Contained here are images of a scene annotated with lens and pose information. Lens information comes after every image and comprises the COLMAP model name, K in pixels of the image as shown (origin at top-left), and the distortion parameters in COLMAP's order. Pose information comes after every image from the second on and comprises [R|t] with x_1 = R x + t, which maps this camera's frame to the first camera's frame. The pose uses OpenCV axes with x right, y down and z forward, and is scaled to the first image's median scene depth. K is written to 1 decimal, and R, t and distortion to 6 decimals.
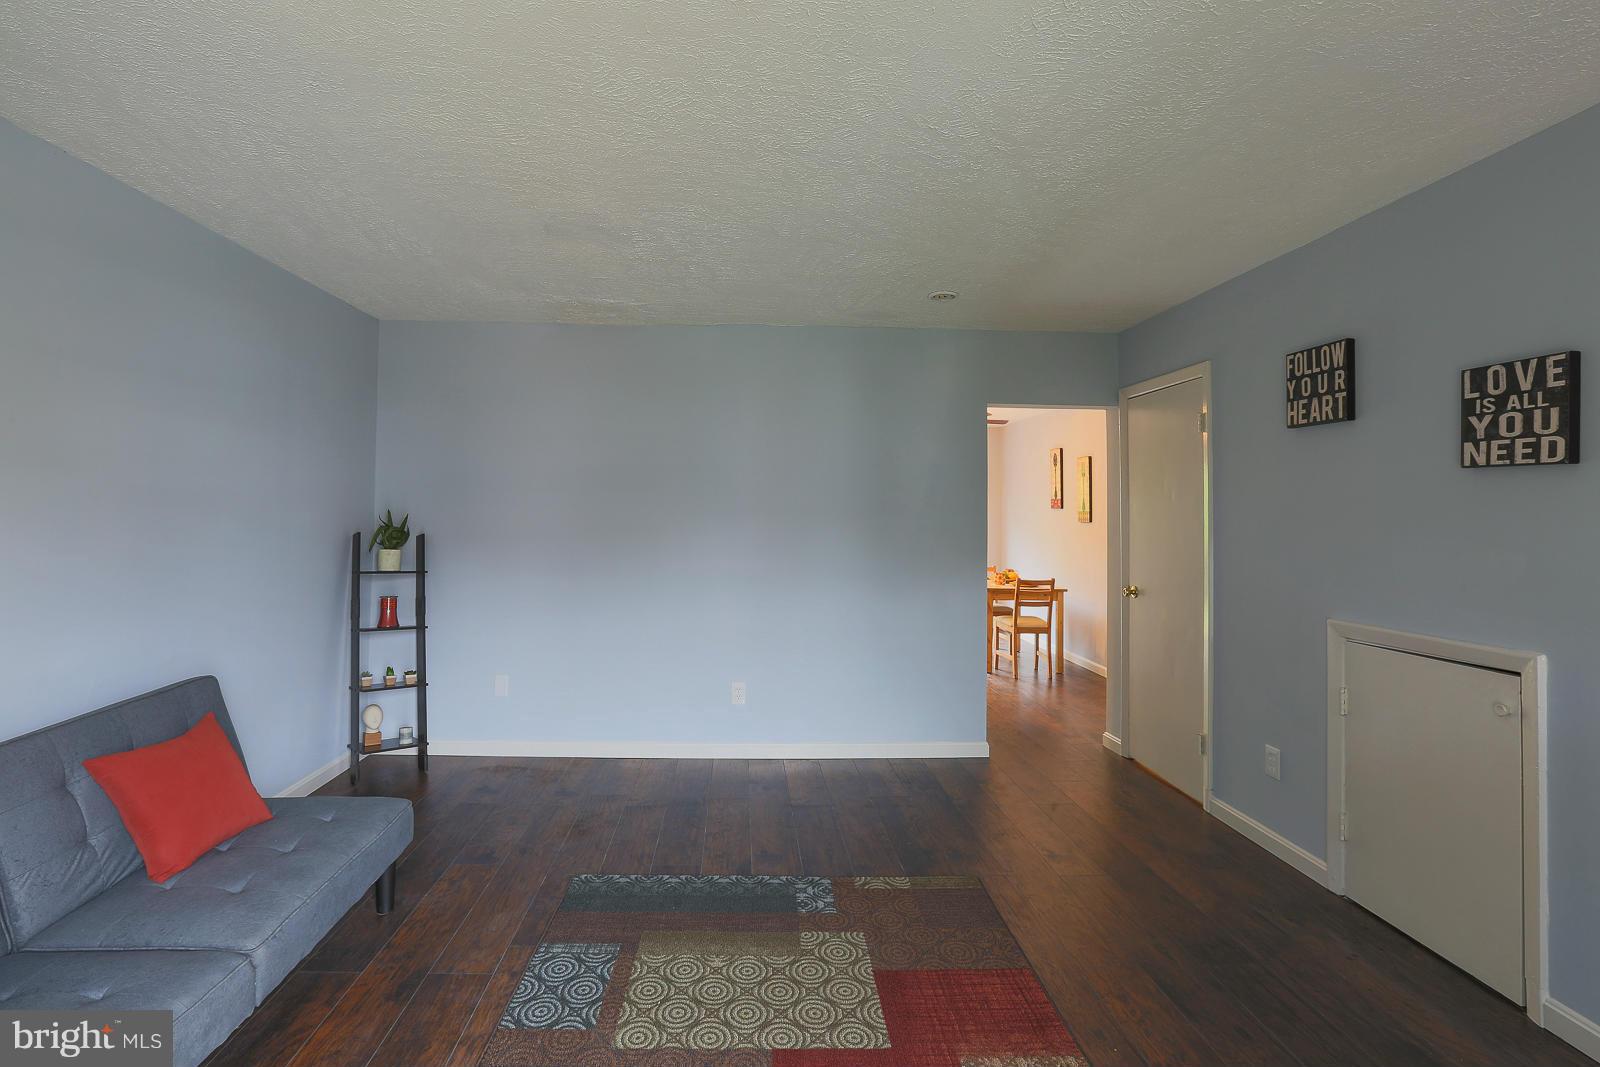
lens RADIAL K [[743.4, 0, 780.2], [0, 743.4, 485.8], [0, 0, 1]] dist [-0.042925, 0.013333]
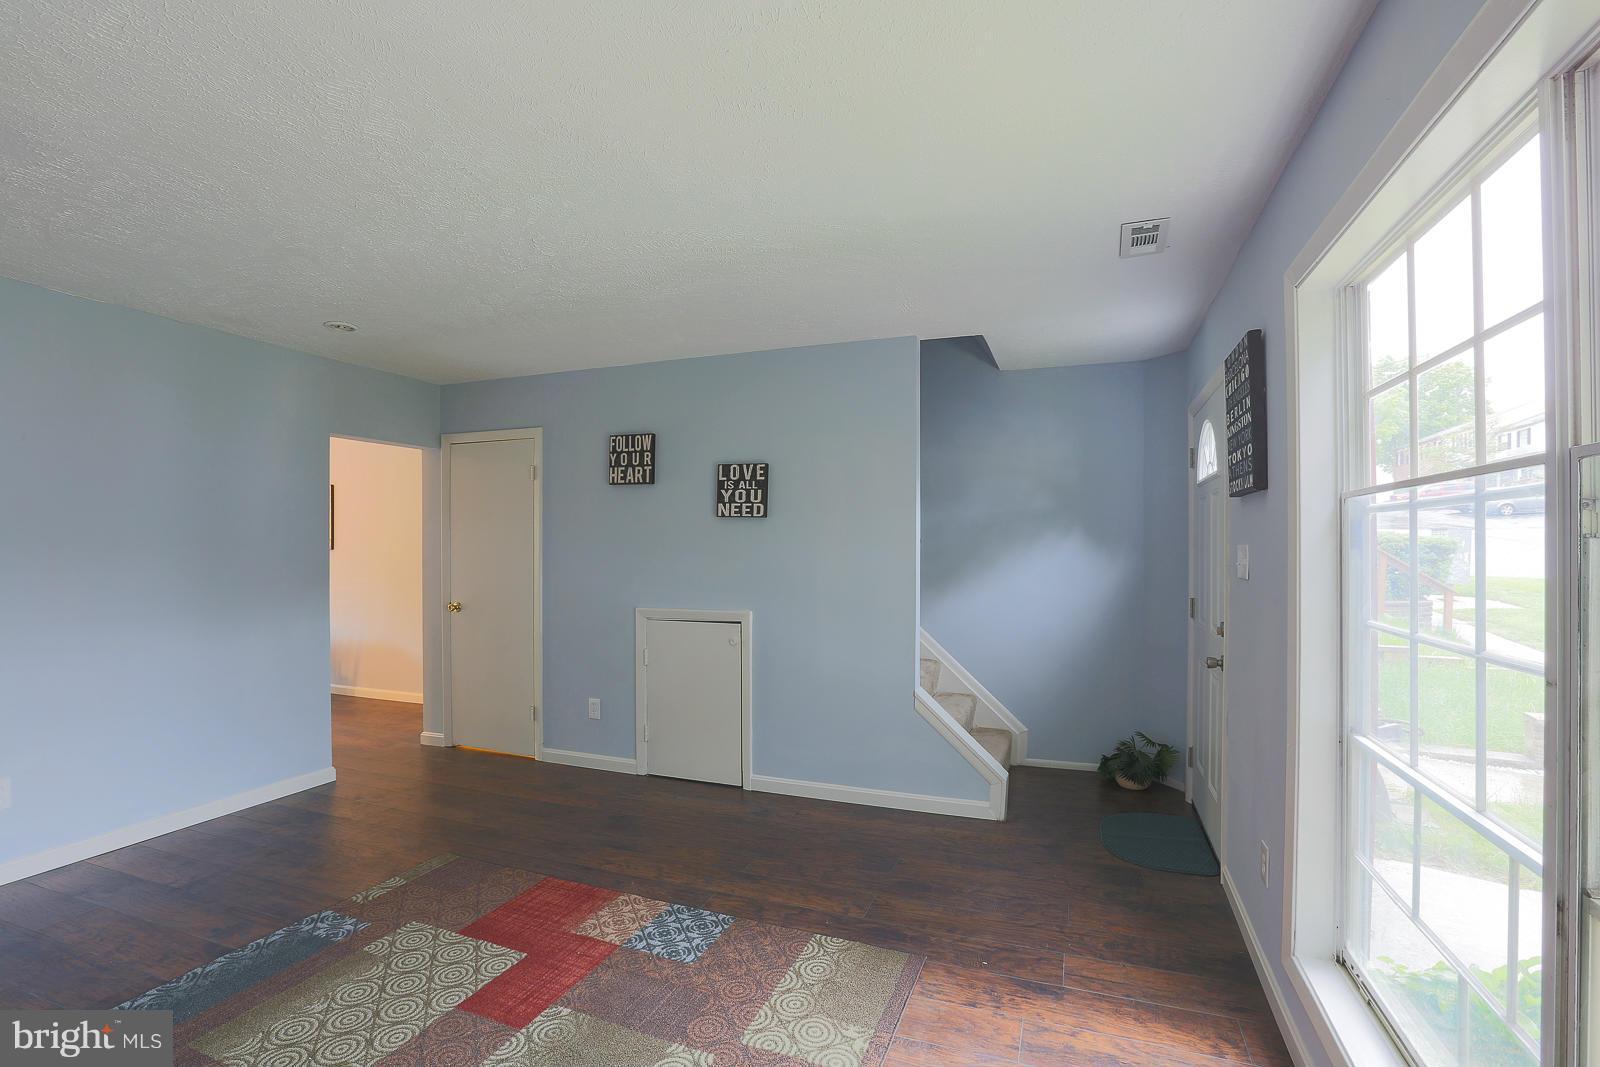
lens RADIAL K [[743.4, 0, 784.0], [0, 743.4, 545.3], [0, 0, 1]] dist [-0.042925, 0.013333]
pose [[0.398552, -0.008865, 0.917103, -0.615020], [-0.032026, 0.999209, 0.023576, -0.001926], [-0.916587, -0.038767, 0.397952, 0.064513]]
